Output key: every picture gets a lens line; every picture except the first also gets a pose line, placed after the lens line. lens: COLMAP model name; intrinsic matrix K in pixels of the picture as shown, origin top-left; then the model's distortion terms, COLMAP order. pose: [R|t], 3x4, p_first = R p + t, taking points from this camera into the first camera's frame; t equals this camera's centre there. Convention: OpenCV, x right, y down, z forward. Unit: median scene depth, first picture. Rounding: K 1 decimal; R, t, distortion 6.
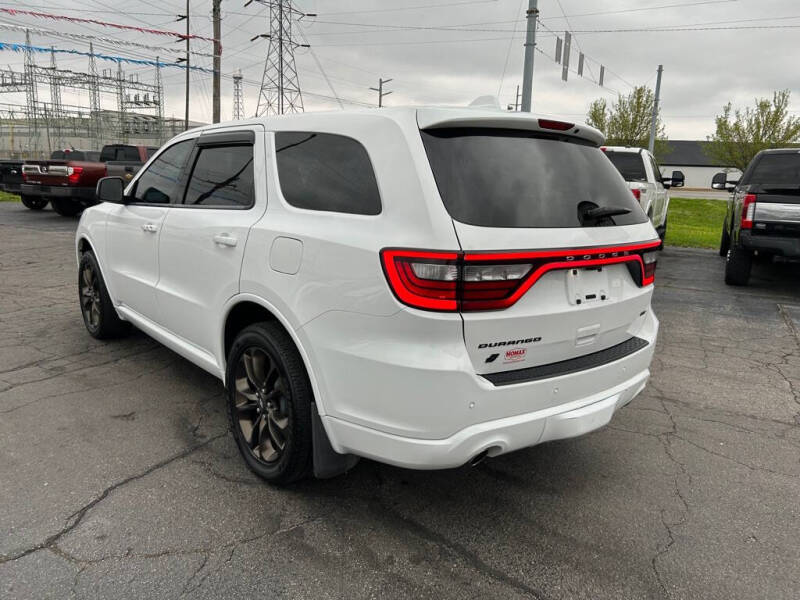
lens RADIAL K [[600.0, 0, 399.5], [0, 600.0, 296.2], [0, 0, 1]] dist [0.038818, -0.033372]
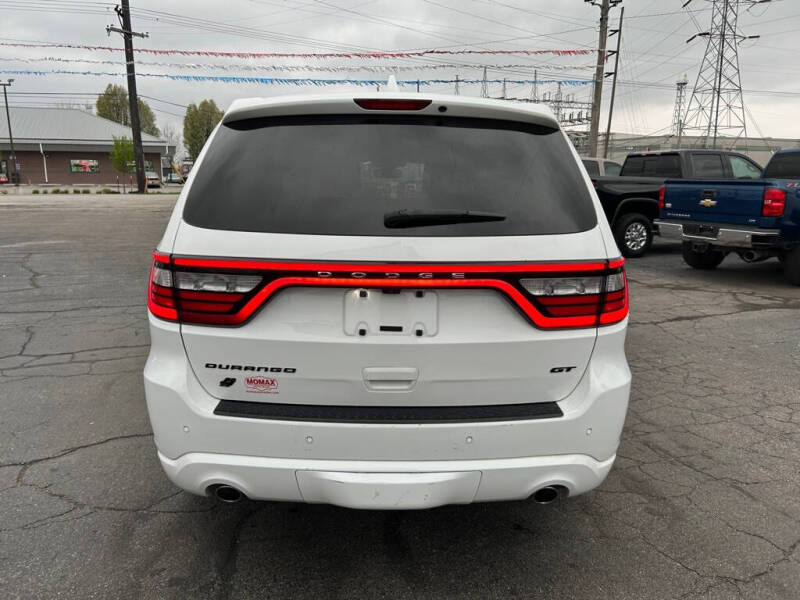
lens RADIAL K [[600.0, 0, 399.5], [0, 600.0, 296.2], [0, 0, 1]] dist [0.038818, -0.033372]
pose [[0.779782, 0.089937, -0.619558, 0.413307], [-0.102821, 0.994587, 0.014966, -0.027361], [0.617550, 0.052033, 0.784809, 0.221747]]
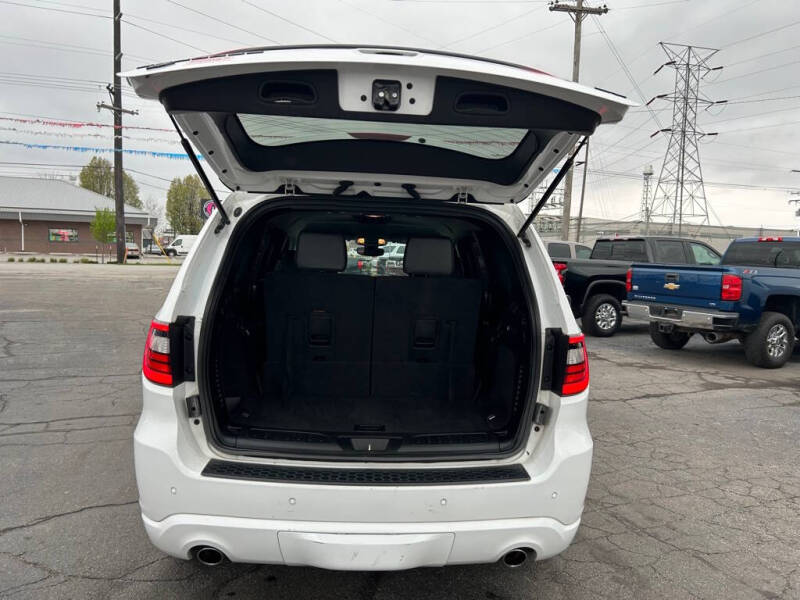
lens RADIAL K [[599.2, 0, 405.2], [0, 599.2, 301.9], [0, 0, 1]] dist [0.041741, -0.037291]
pose [[0.806537, 0.034472, -0.590178, 0.435567], [-0.119199, 0.987278, -0.105232, -0.023178], [0.579042, 0.155222, 0.800385, 0.189833]]
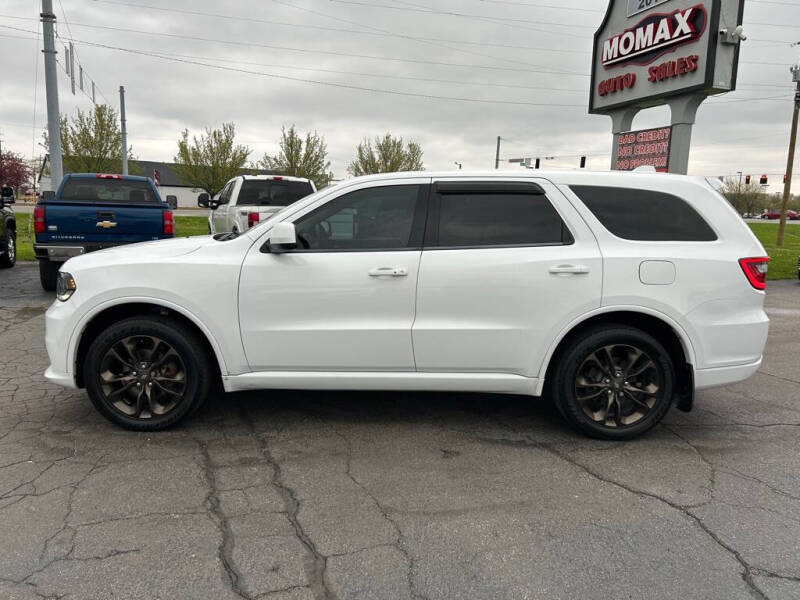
lens RADIAL K [[600.0, 0, 399.5], [0, 600.0, 296.2], [0, 0, 1]] dist [0.038818, -0.033372]
pose [[0.638049, -0.129525, 0.759024, -0.939046], [0.150609, 0.987703, 0.041944, -0.091579], [-0.755123, 0.087554, 0.649711, 0.283950]]
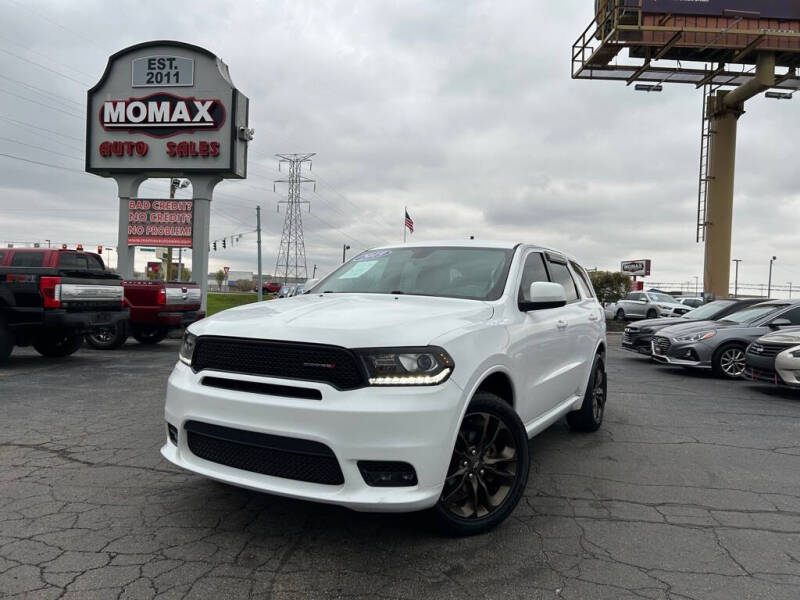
lens RADIAL K [[600.0, 0, 399.5], [0, 600.0, 296.2], [0, 0, 1]] dist [0.038818, -0.033372]
pose [[-0.366569, -0.045362, 0.929284, -1.136554], [0.137817, 0.985145, 0.102452, -0.271240], [-0.920127, 0.165627, -0.354872, 1.393986]]
